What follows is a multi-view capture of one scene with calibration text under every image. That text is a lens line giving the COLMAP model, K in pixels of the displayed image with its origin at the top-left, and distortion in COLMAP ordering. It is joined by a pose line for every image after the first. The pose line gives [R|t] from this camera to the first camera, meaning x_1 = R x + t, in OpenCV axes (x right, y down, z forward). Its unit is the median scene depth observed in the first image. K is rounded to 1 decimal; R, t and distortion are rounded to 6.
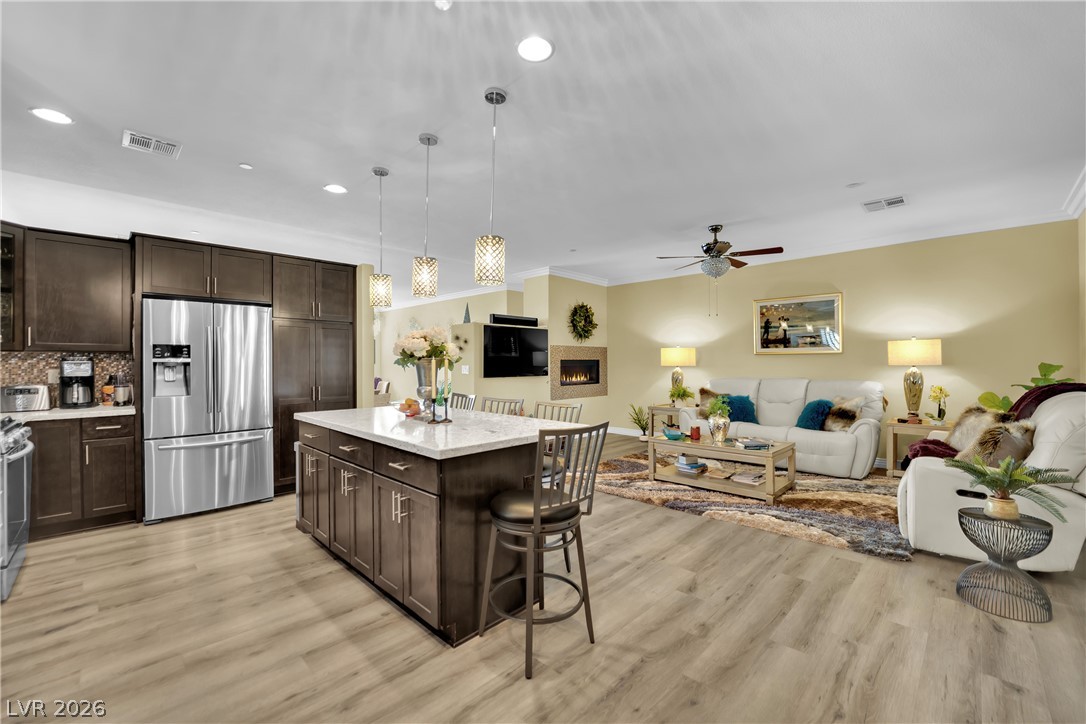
lens RADIAL K [[449.9, 0, 546.6], [0, 449.9, 362.6], [0, 0, 1]] dist [-0.020100, 0.000337]
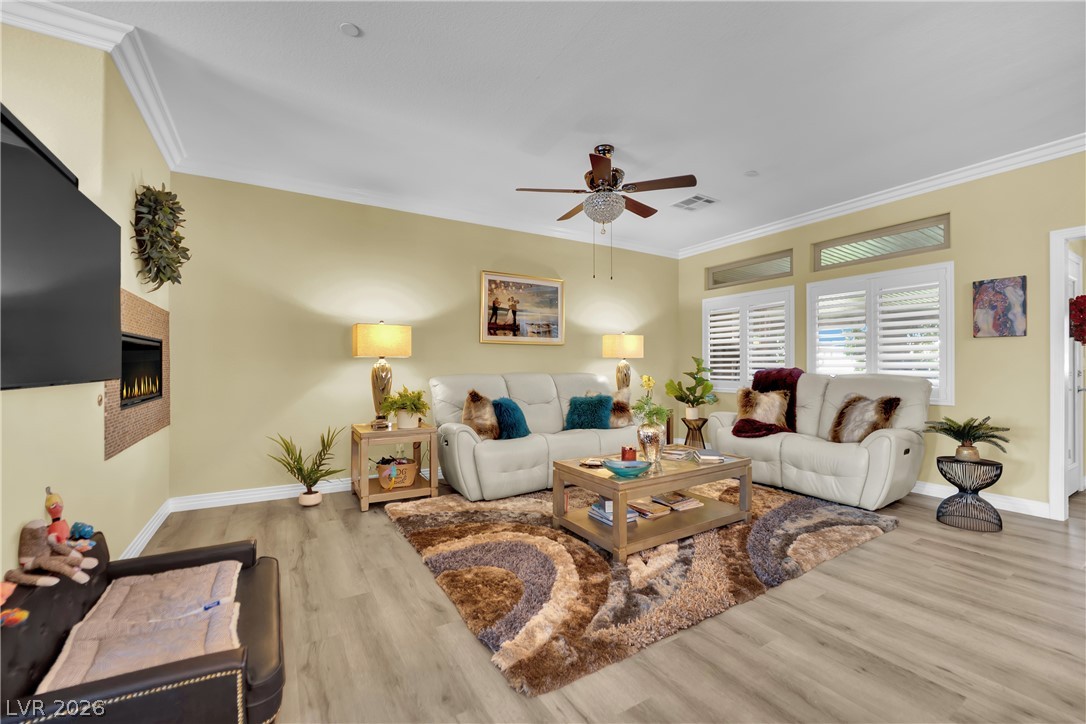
lens RADIAL K [[449.9, 0, 546.6], [0, 449.9, 362.6], [0, 0, 1]] dist [-0.020100, 0.000337]
pose [[0.260488, 0.006261, 0.965457, -0.239613], [-0.002079, 0.999980, -0.005924, 0.019726], [-0.965475, -0.000464, 0.260496, 0.725136]]
